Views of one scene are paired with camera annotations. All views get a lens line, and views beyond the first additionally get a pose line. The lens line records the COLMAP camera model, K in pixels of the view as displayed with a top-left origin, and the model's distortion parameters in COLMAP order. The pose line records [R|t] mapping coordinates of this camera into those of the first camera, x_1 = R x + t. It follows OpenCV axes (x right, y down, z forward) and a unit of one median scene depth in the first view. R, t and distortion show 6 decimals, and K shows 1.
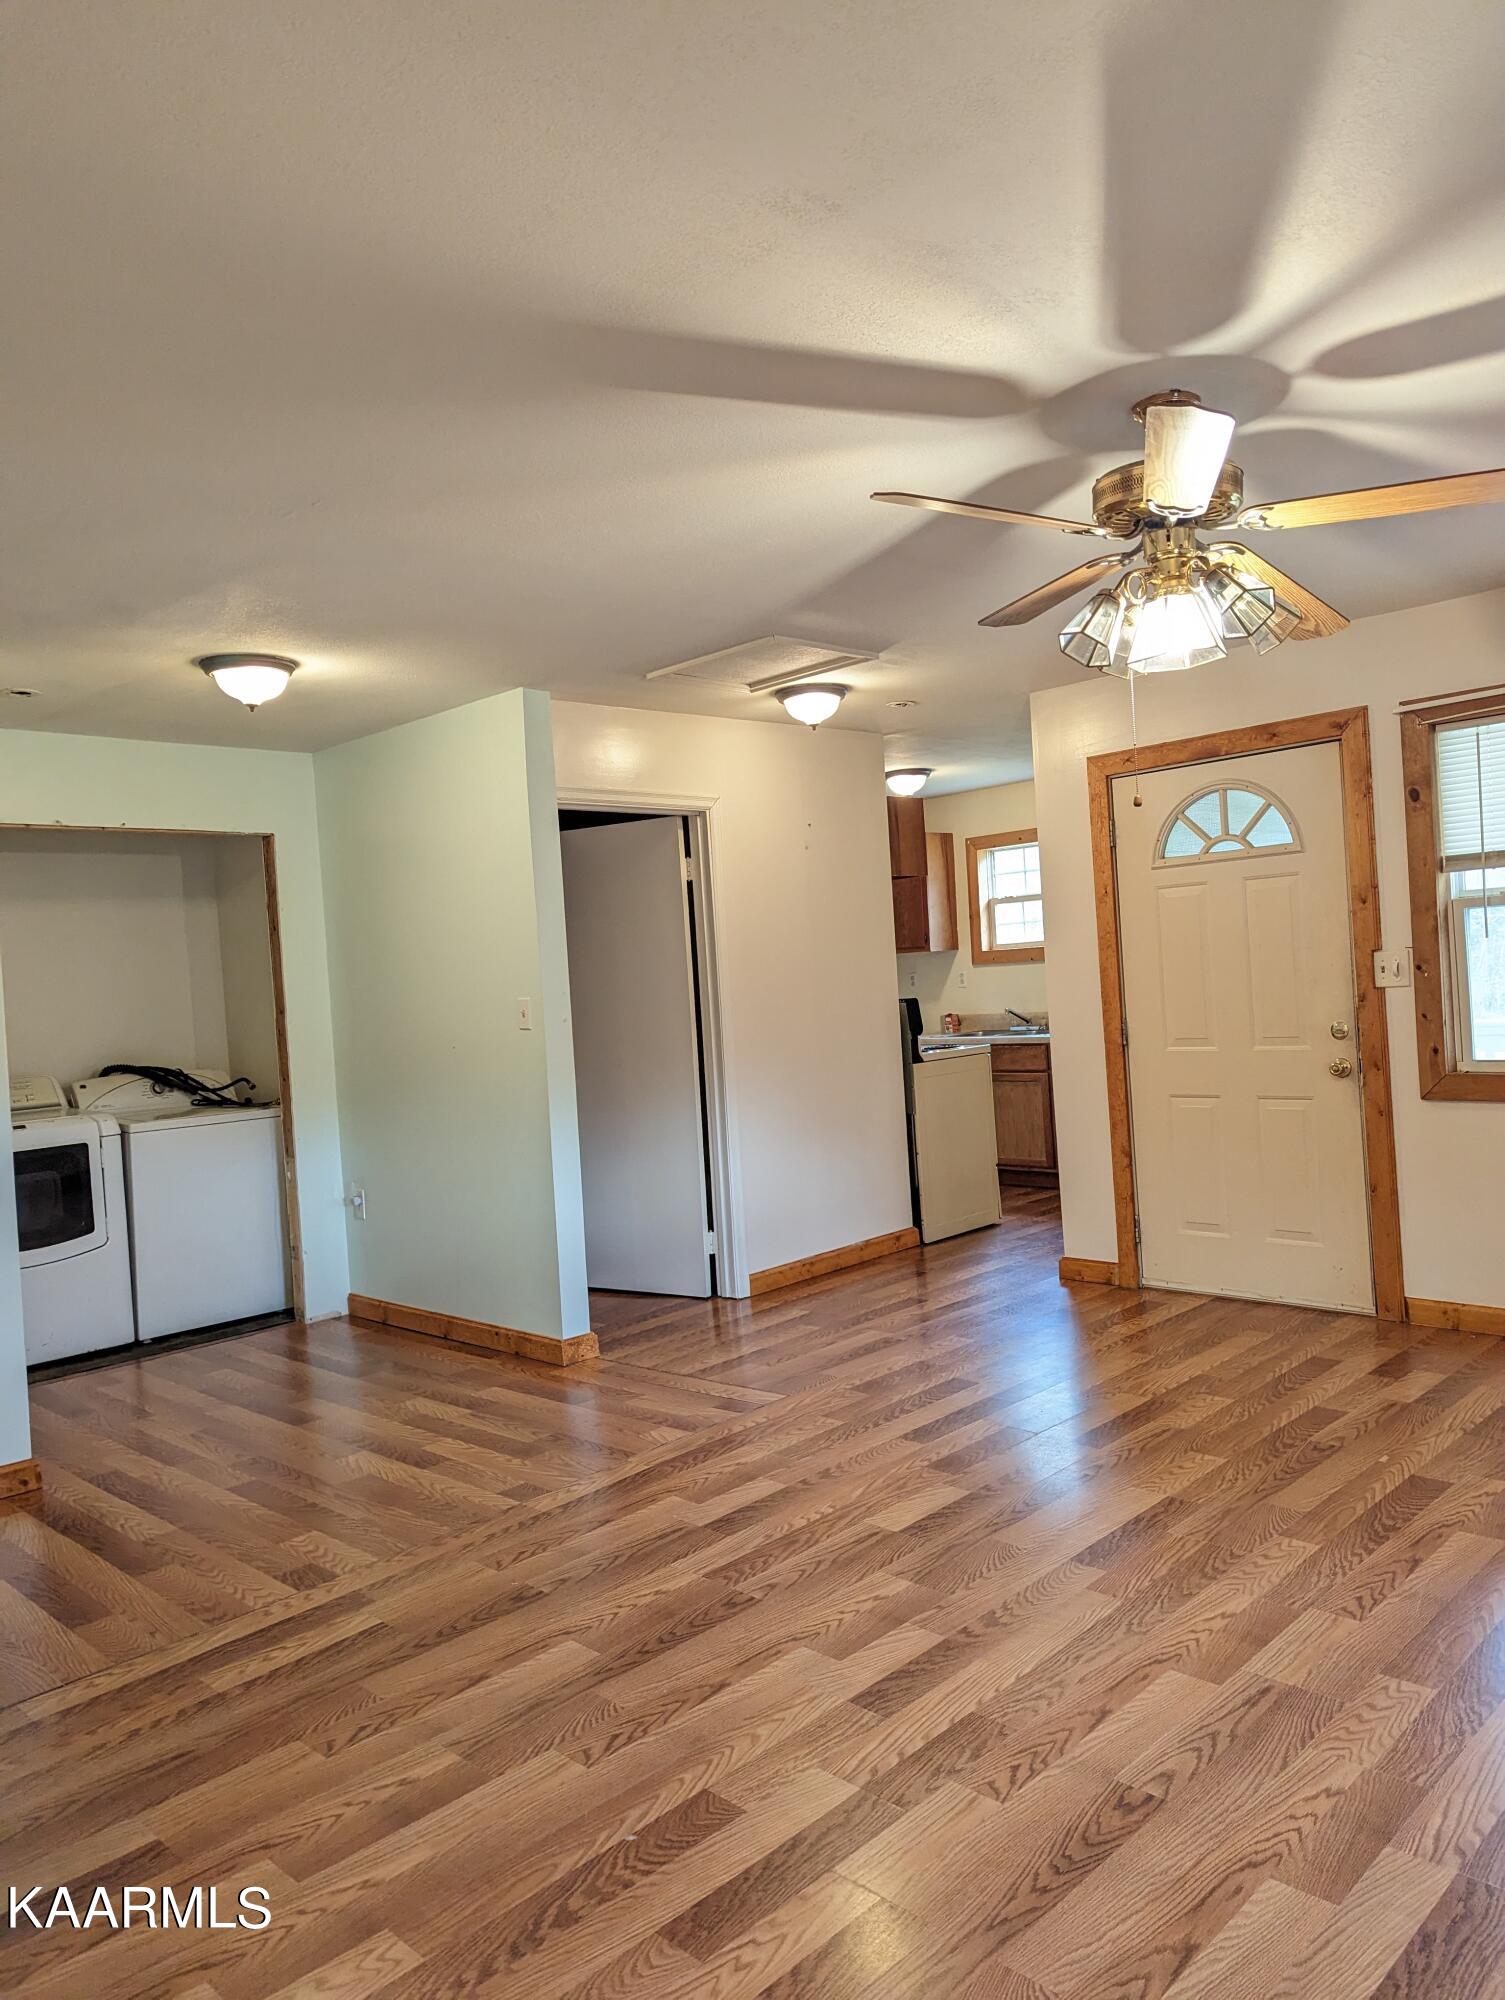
lens RADIAL K [[1405.7, 0, 772.4], [0, 1405.7, 1003.5], [0, 0, 1]] dist [0.064103, -0.059130]
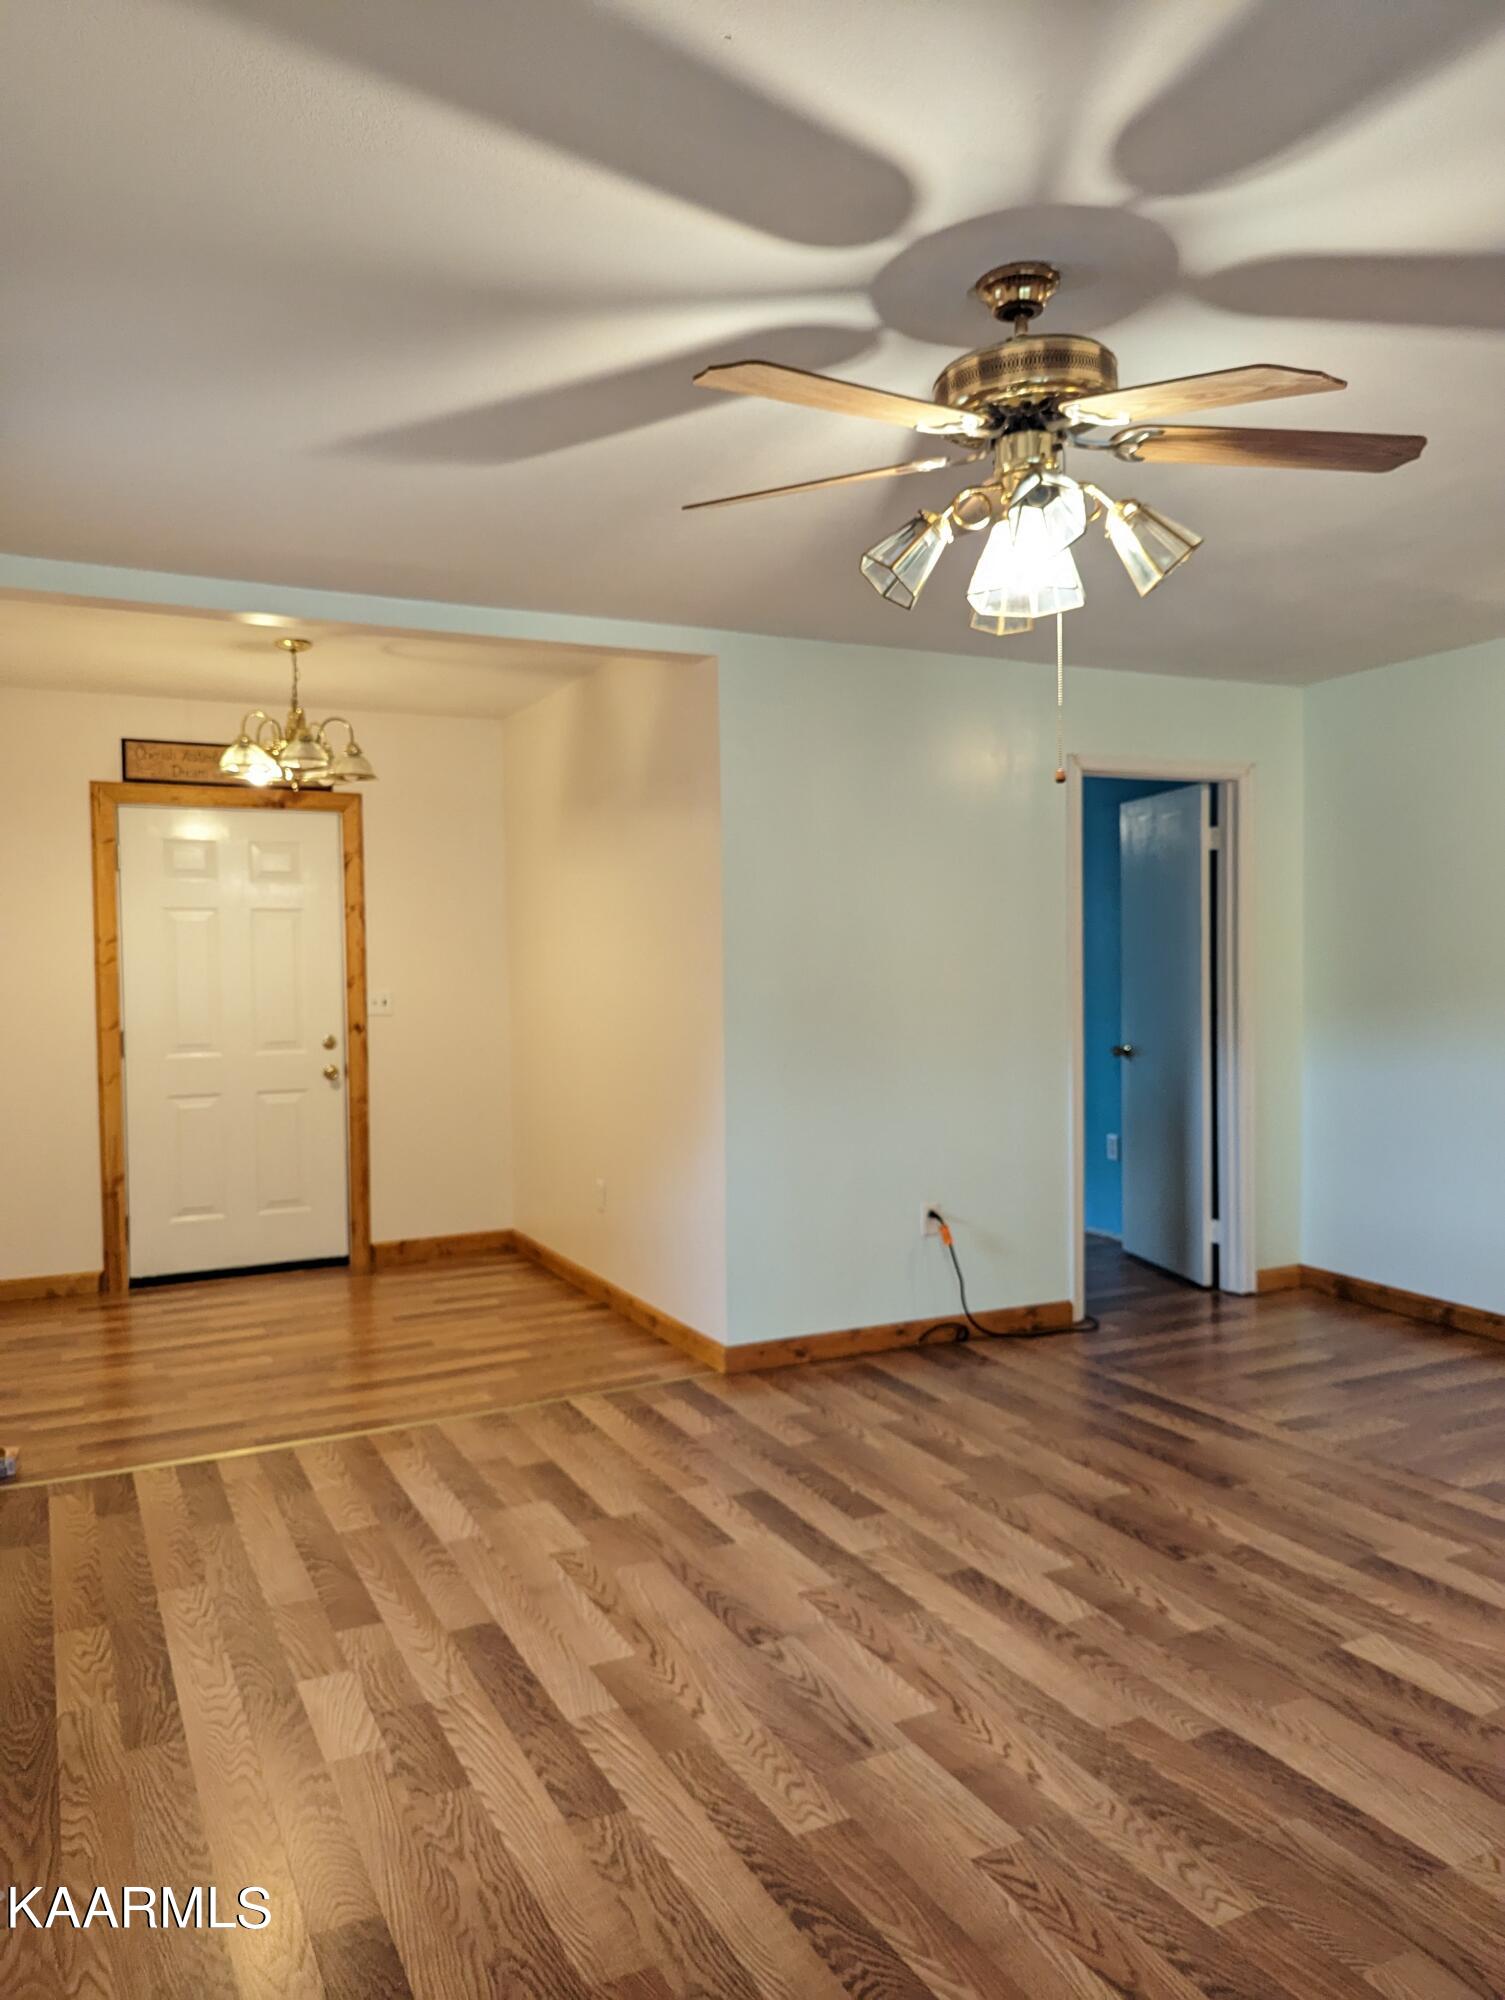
lens RADIAL K [[1405.7, 0, 764.1], [0, 1405.7, 1002.5], [0, 0, 1]] dist [0.064103, -0.059130]
pose [[-0.320182, 0.093151, -0.942765, 0.708303], [0.016043, 0.995545, 0.092918, -0.059511], [0.947220, 0.014626, -0.320250, 0.715052]]
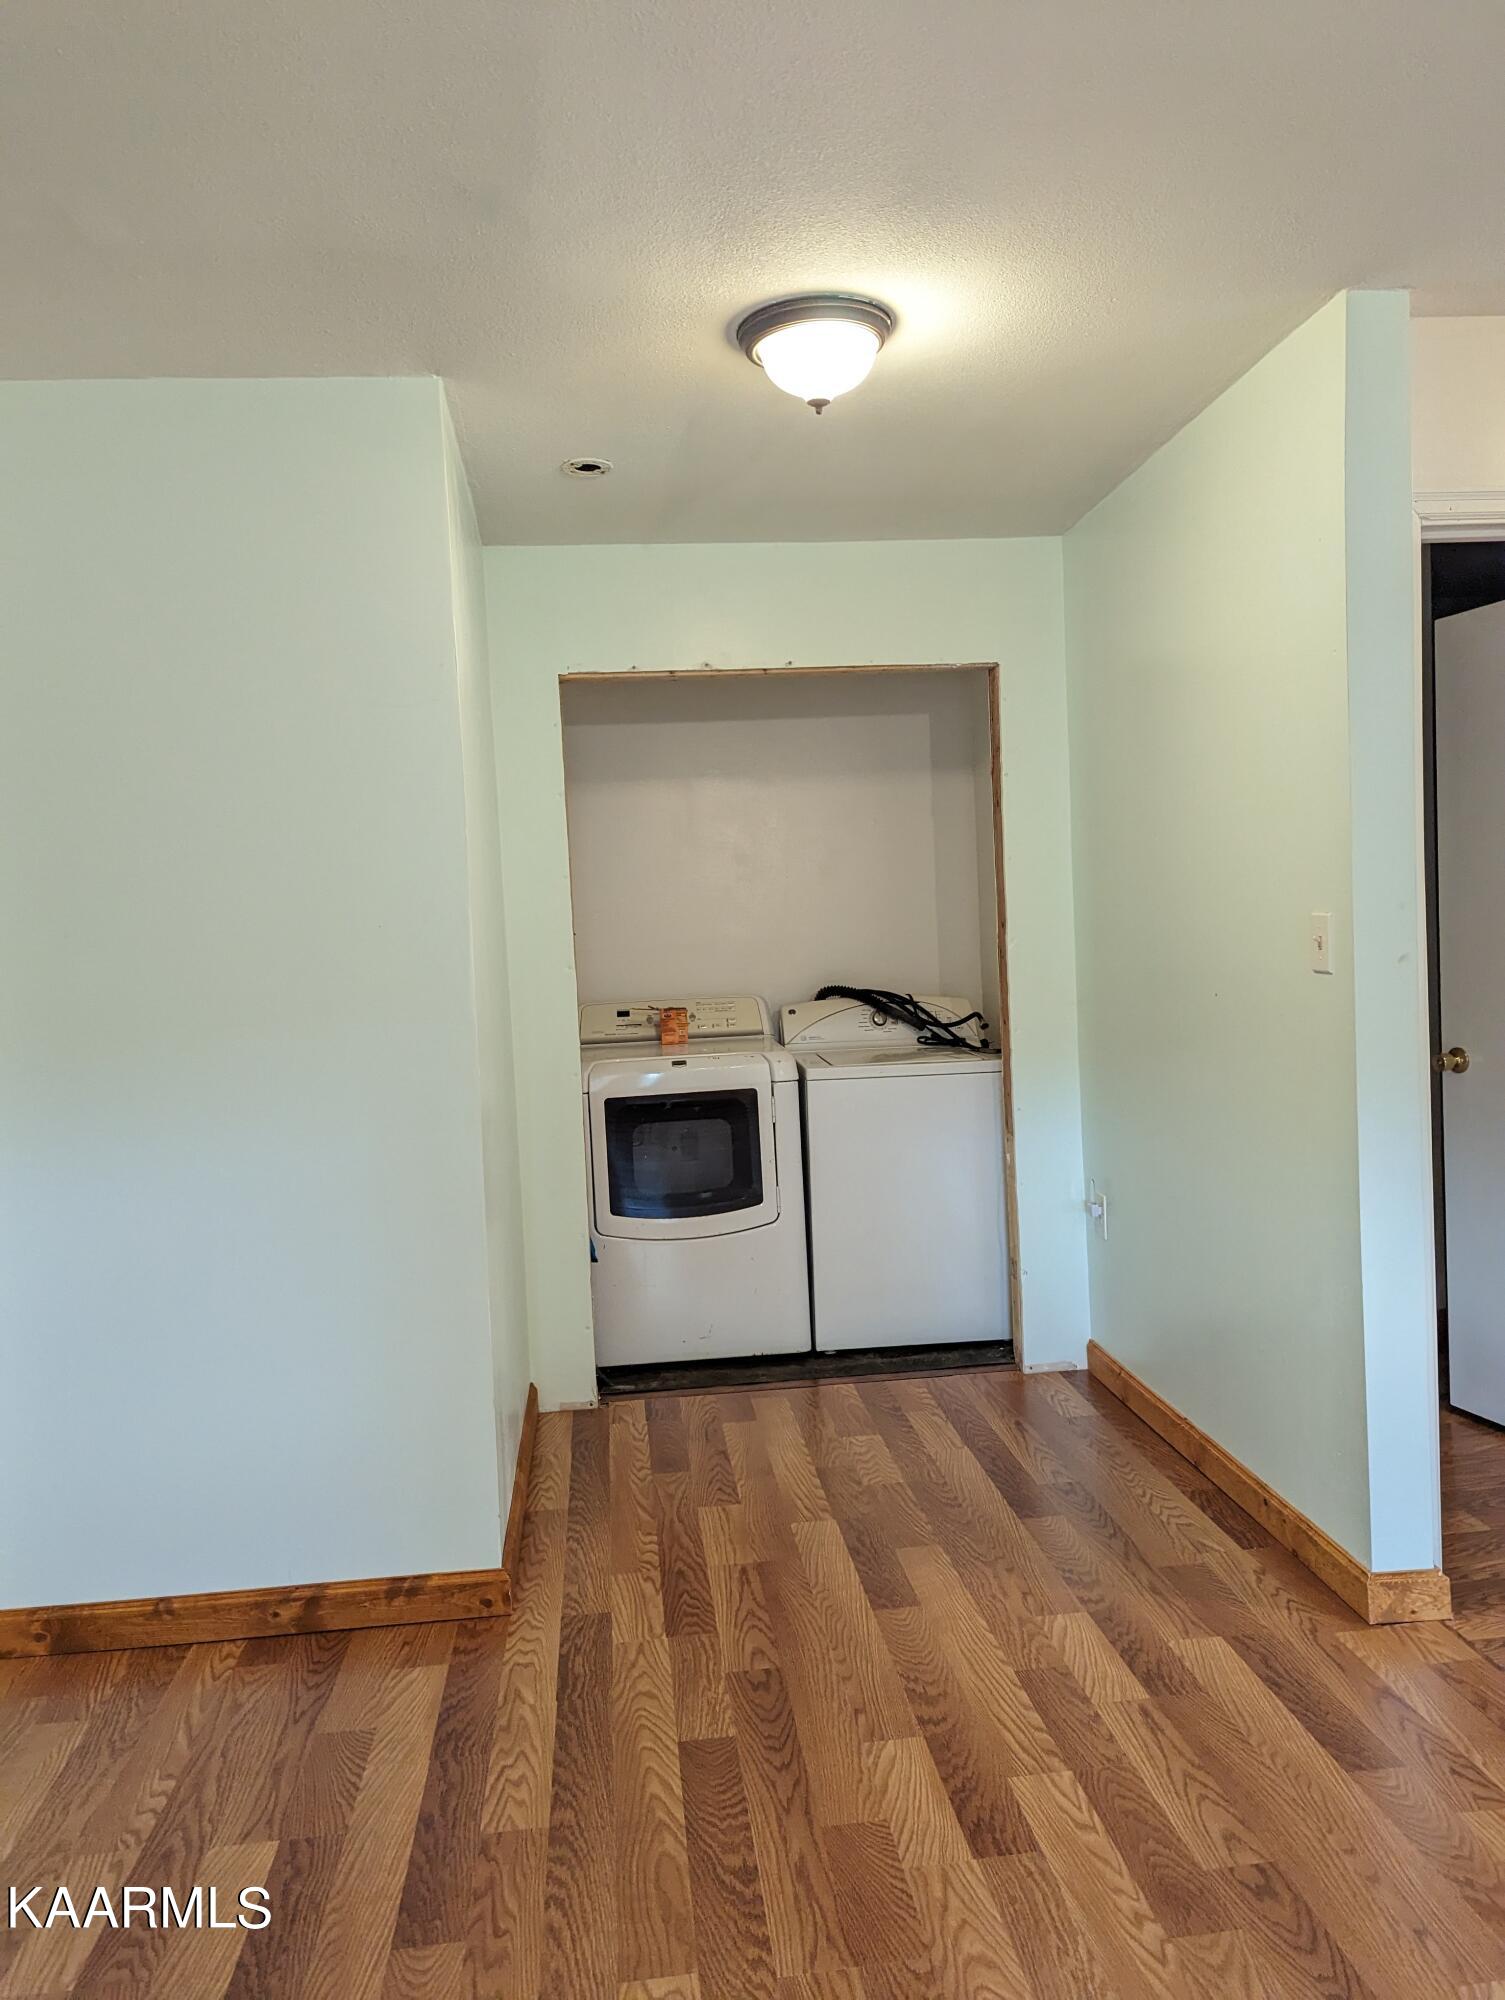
lens RADIAL K [[1405.7, 0, 753.2], [0, 1405.7, 998.2], [0, 0, 1]] dist [0.064103, -0.059130]
pose [[0.775122, 0.056916, -0.629243, -0.007444], [-0.015403, 0.997340, 0.071237, -0.006966], [0.631624, -0.045525, 0.773937, 0.523625]]
